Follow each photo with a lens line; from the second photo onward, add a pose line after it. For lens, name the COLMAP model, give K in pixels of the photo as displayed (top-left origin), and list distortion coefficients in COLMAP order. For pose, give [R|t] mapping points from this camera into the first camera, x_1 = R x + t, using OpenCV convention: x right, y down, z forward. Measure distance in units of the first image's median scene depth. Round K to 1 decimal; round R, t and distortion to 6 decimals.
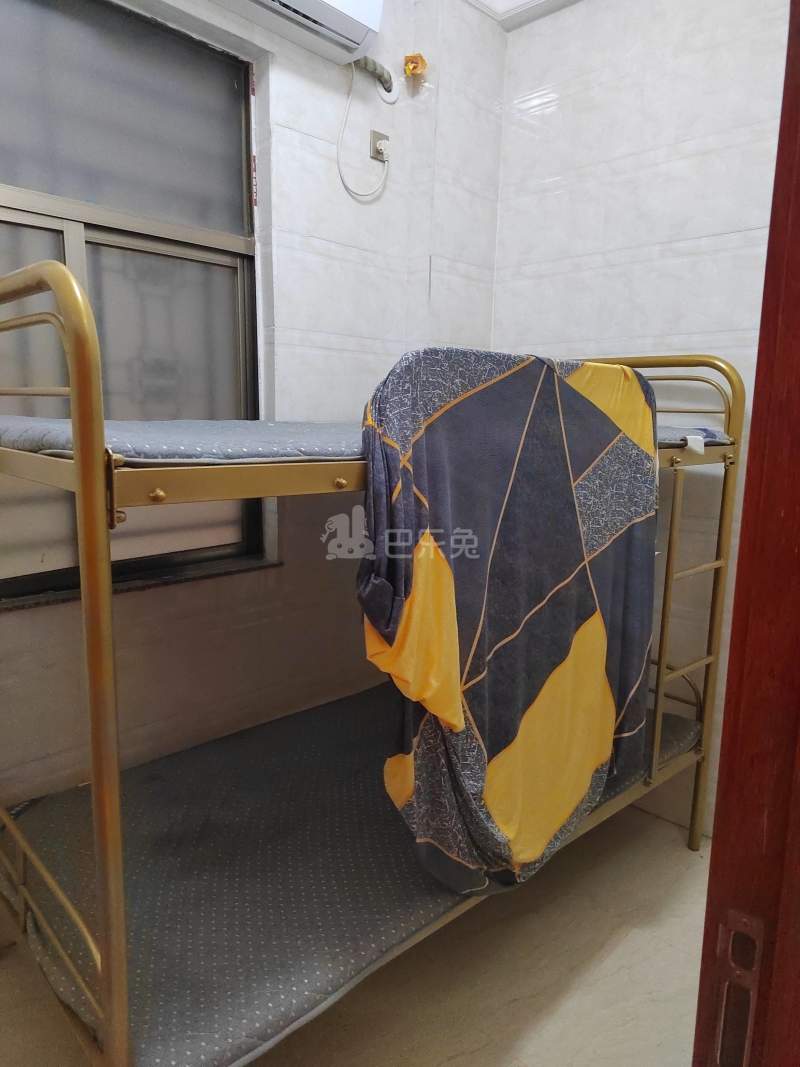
lens RADIAL K [[717.7, 0, 400.0], [0, 717.7, 532.0], [0, 0, 1]] dist [0.004942, -0.003049]
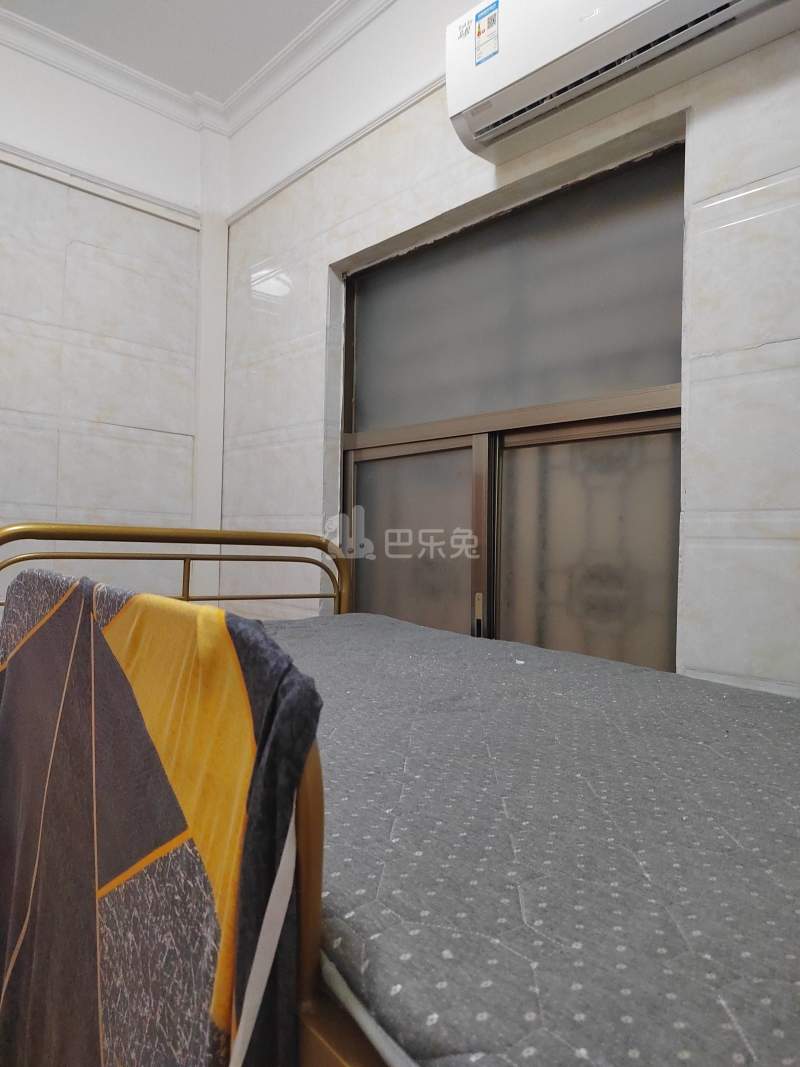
lens RADIAL K [[717.7, 0, 399.4], [0, 717.7, 538.4], [0, 0, 1]] dist [0.004942, -0.003049]
pose [[-0.054325, -0.036662, -0.997850, 0.494124], [-0.204834, 0.978482, -0.024799, -0.219269], [0.977288, 0.203047, -0.060666, 0.890689]]
